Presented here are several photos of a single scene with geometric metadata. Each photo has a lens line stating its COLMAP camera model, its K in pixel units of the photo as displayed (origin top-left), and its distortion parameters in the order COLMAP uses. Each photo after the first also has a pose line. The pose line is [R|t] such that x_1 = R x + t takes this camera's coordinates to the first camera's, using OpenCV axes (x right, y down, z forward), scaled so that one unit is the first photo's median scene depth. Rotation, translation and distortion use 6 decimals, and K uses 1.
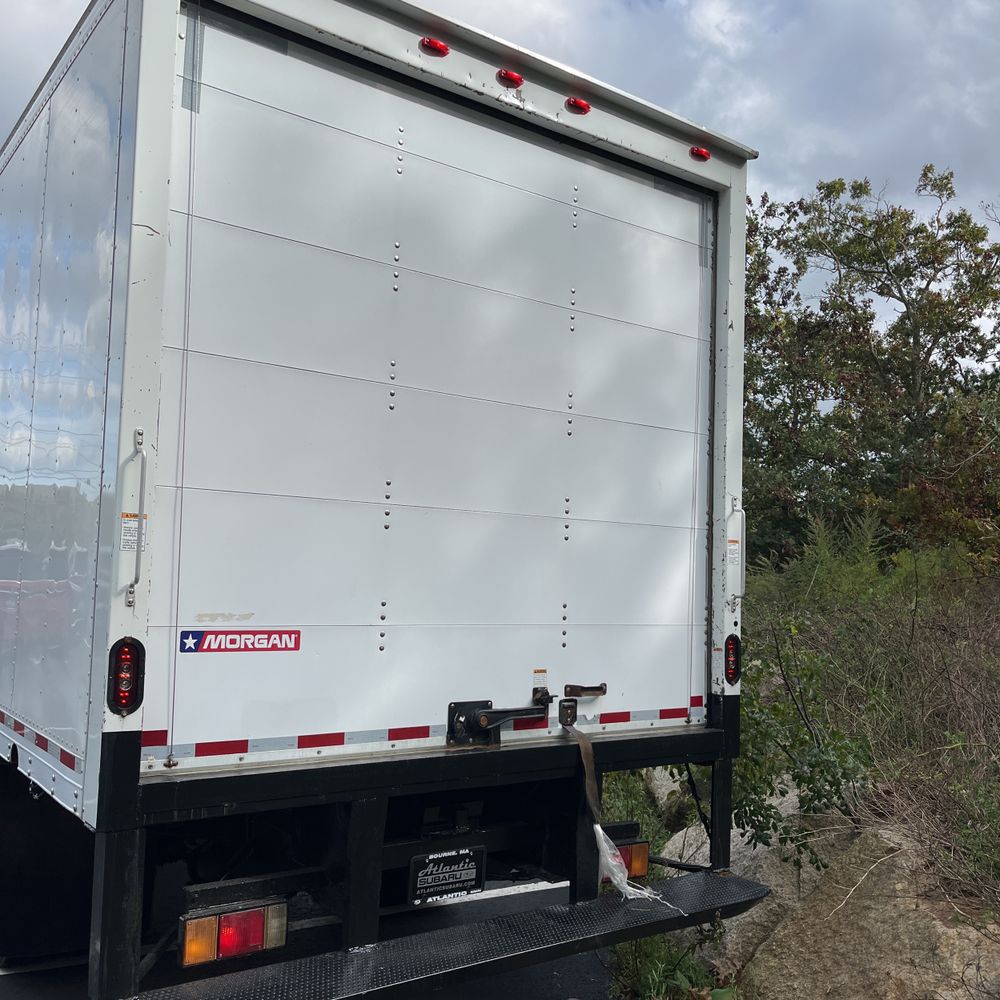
lens RADIAL K [[1010.4, 0, 472.8], [0, 1010.4, 503.4], [0, 0, 1]] dist [0.033046, 0.000000]
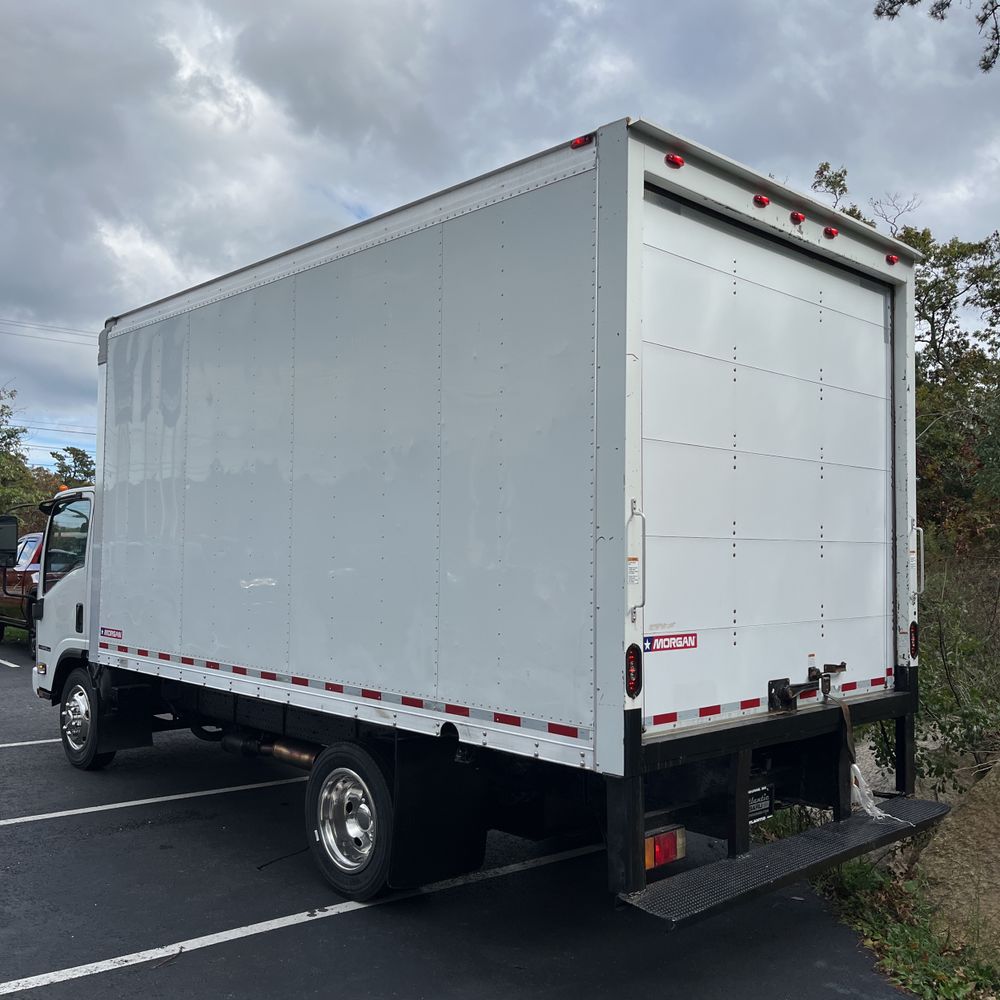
lens RADIAL K [[1010.4, 0, 513.2], [0, 1010.4, 503.2], [0, 0, 1]] dist [0.033046, 0.000000]
pose [[0.989933, -0.011321, 0.141082, -0.532565], [0.006858, 0.999462, 0.032086, -0.086381], [-0.141369, -0.030795, 0.989478, -0.292542]]
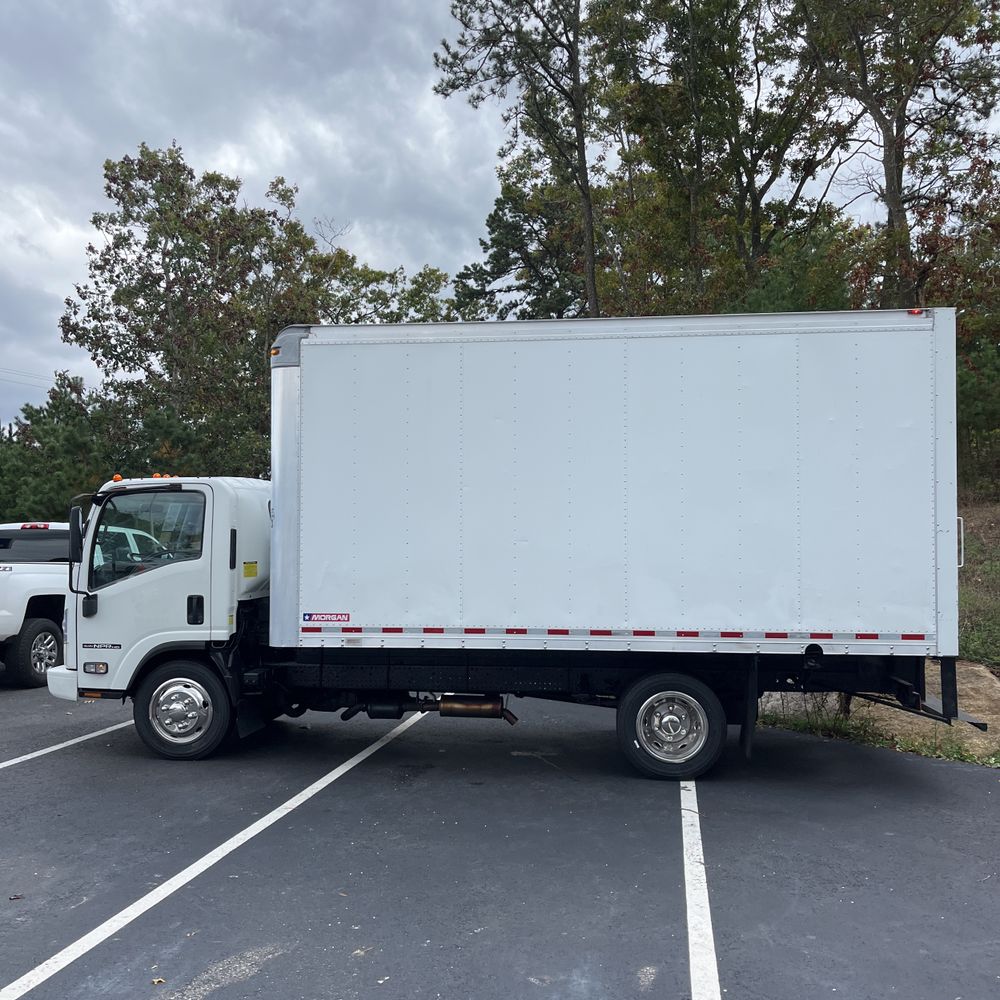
lens RADIAL K [[1010.4, 0, 498.9], [0, 1010.4, 498.9], [0, 0, 1]] dist [0.033046, 0.000000]
pose [[0.676543, -0.001221, 0.736402, -2.500407], [-0.035667, 0.998771, 0.034423, -0.116388], [-0.735539, -0.049554, 0.675667, 0.078579]]
